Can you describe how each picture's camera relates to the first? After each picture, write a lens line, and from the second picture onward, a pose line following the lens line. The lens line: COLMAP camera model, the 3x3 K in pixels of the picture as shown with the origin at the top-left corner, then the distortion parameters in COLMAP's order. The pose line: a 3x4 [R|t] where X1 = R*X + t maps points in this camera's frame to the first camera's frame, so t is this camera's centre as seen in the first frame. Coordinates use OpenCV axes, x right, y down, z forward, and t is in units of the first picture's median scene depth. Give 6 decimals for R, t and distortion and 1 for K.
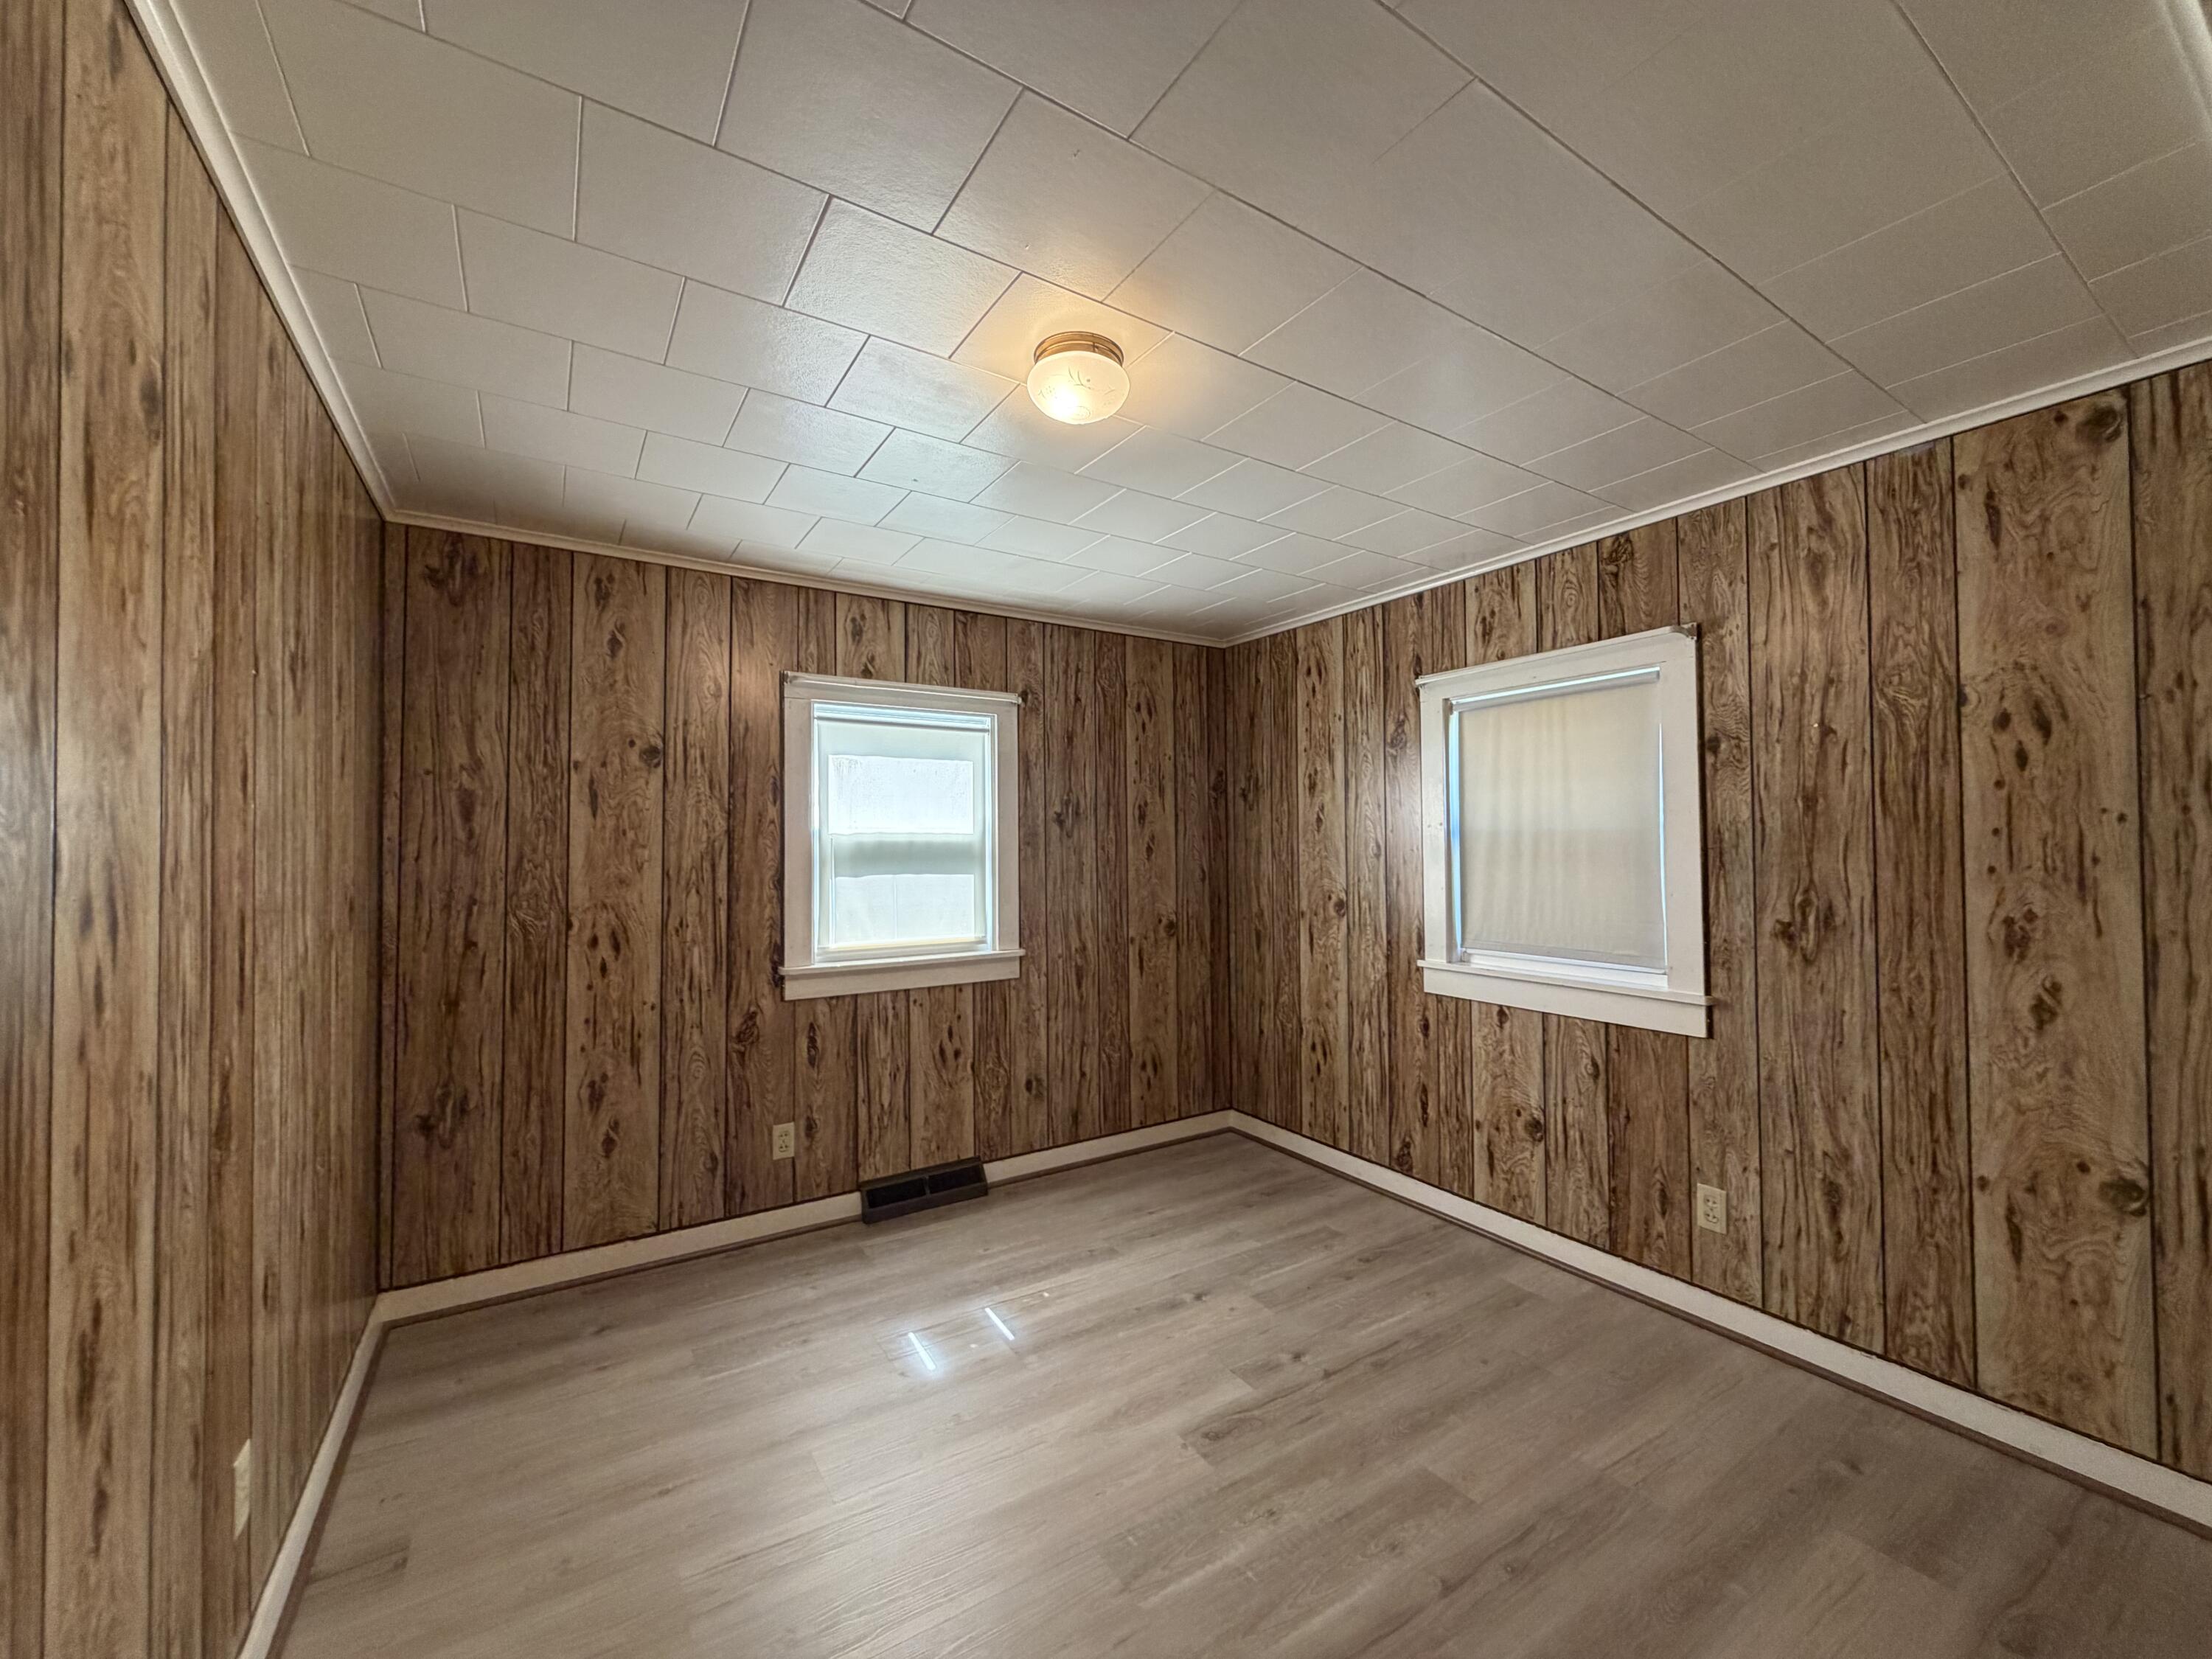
lens RADIAL K [[880.0, 0, 1102.6], [0, 880.0, 828.4], [0, 0, 1]] dist [-0.001189, 0.000043]
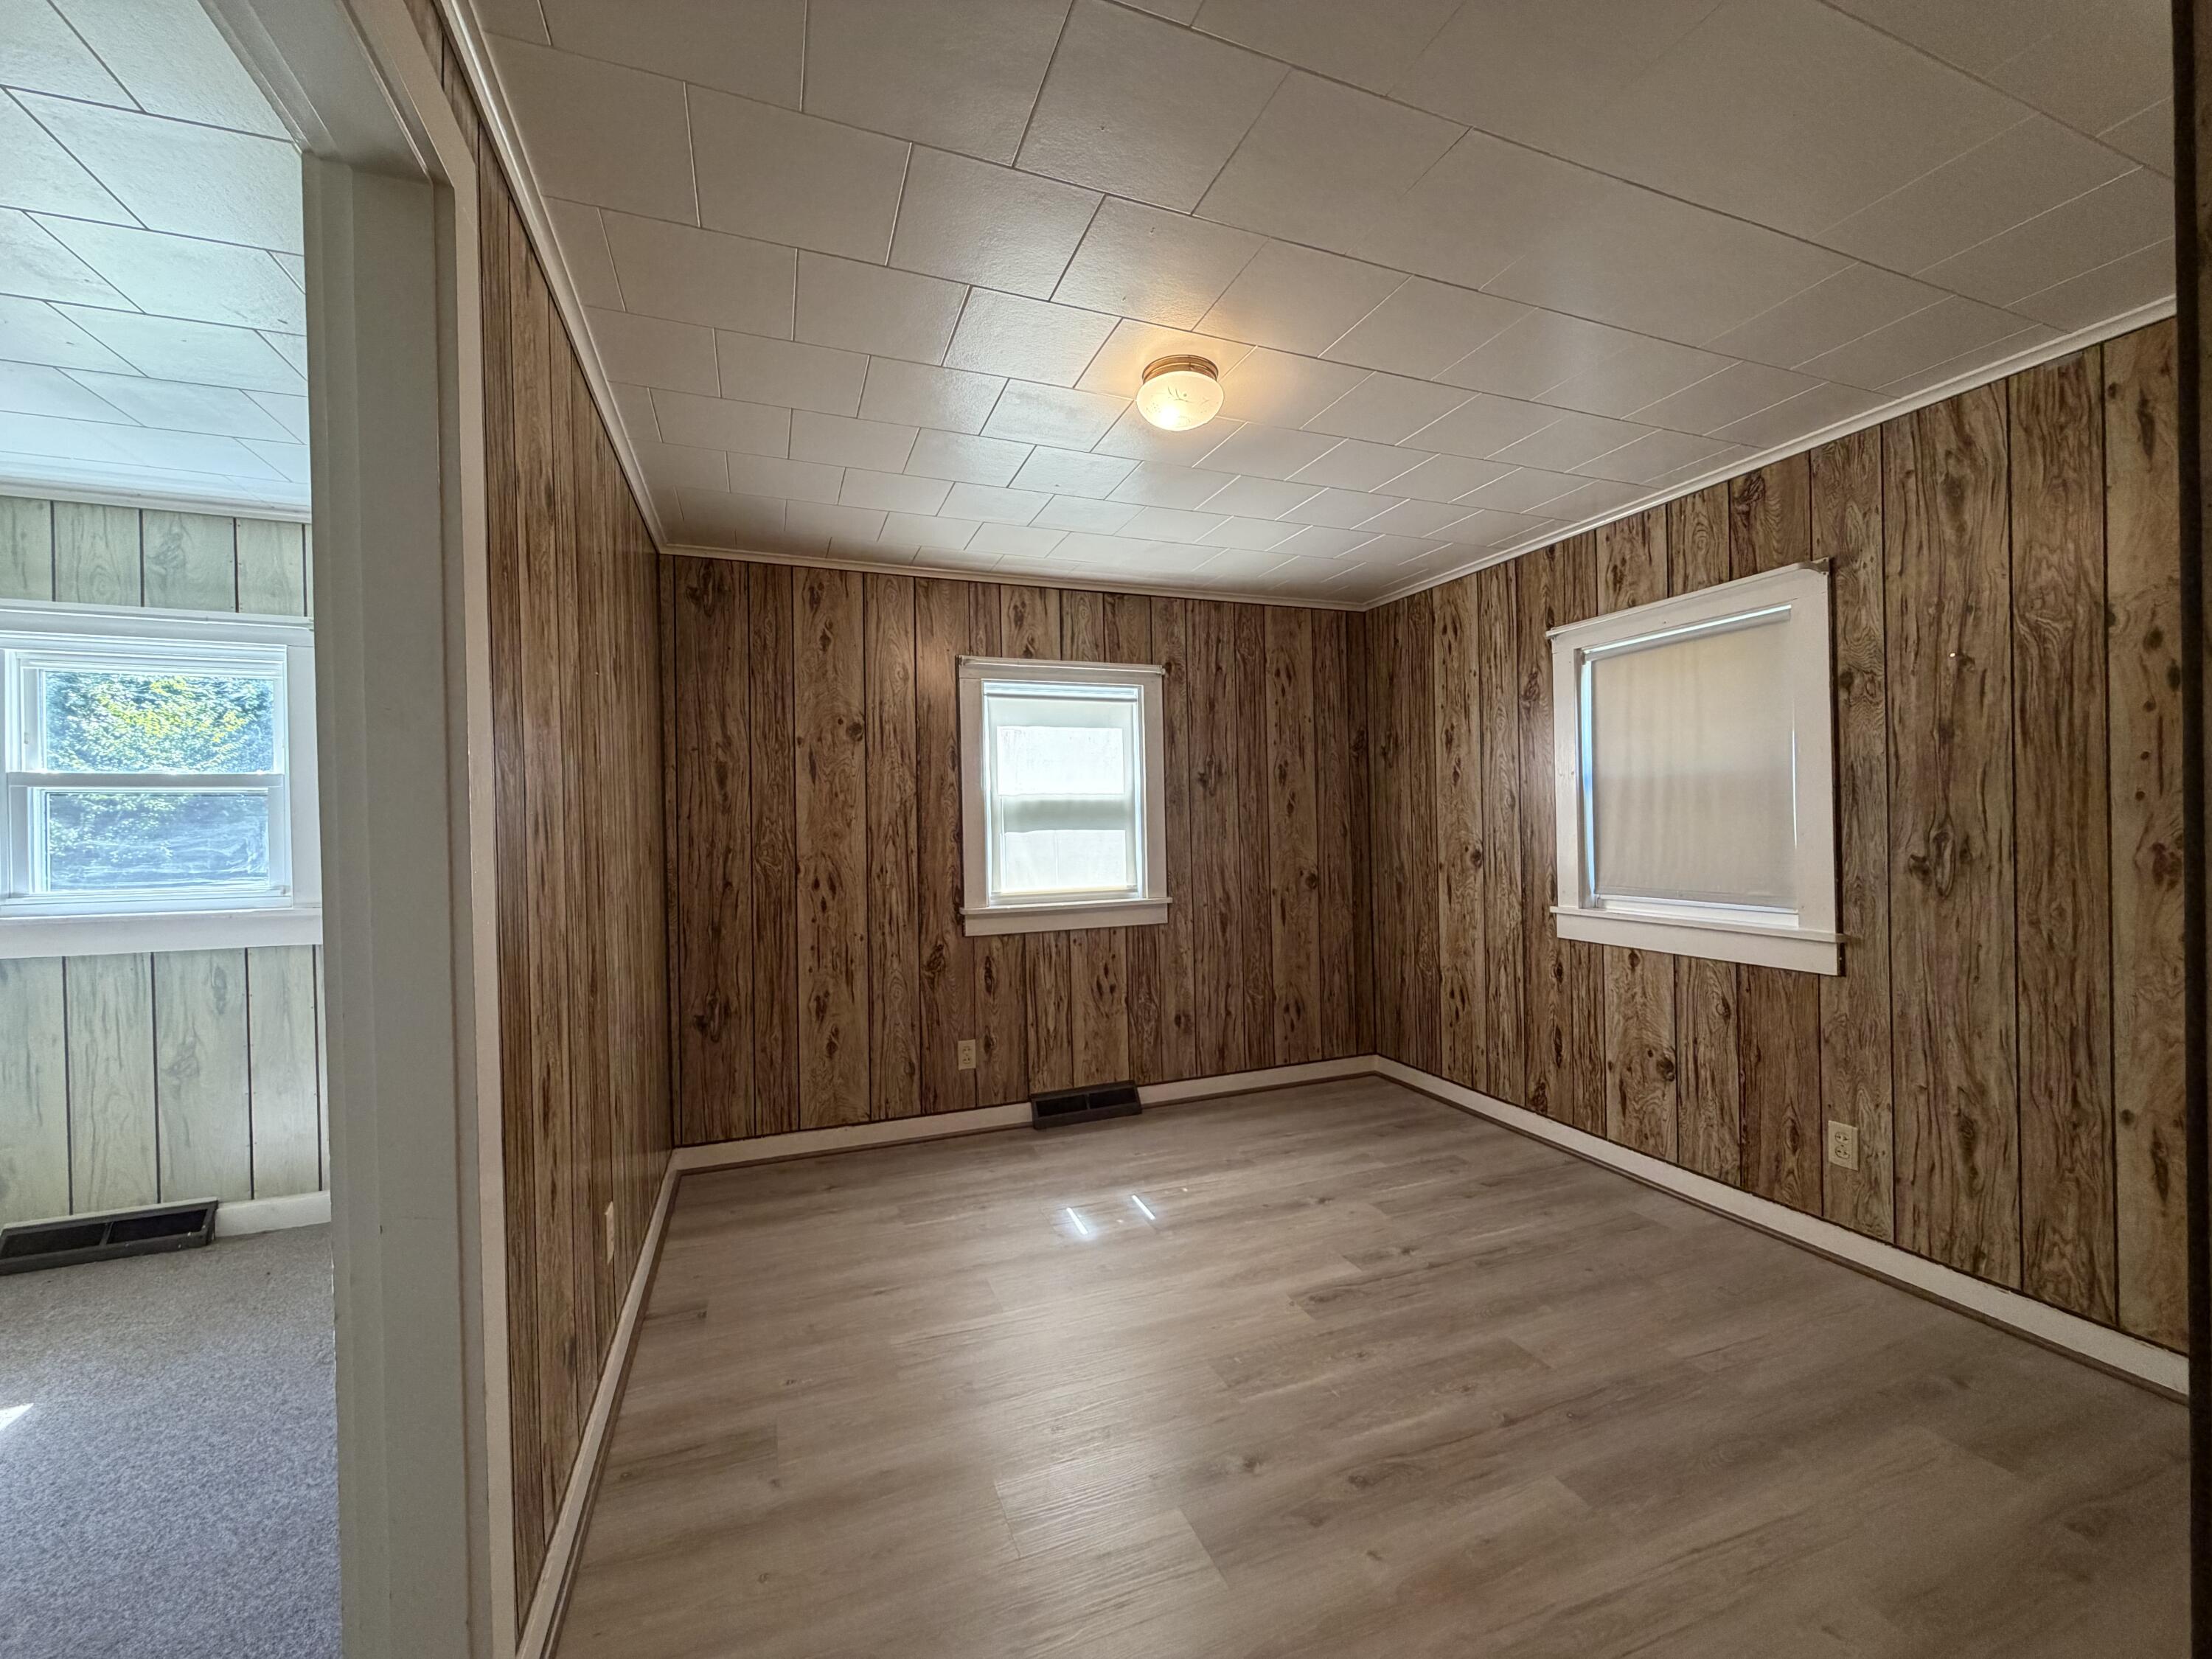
lens RADIAL K [[880.0, 0, 1102.4], [0, 880.0, 827.6], [0, 0, 1]] dist [-0.001189, 0.000043]
pose [[0.979475, -0.012884, -0.201152, 0.063181], [0.018311, 0.999516, 0.025146, 0.026374], [0.200731, -0.028313, 0.979237, -0.123737]]
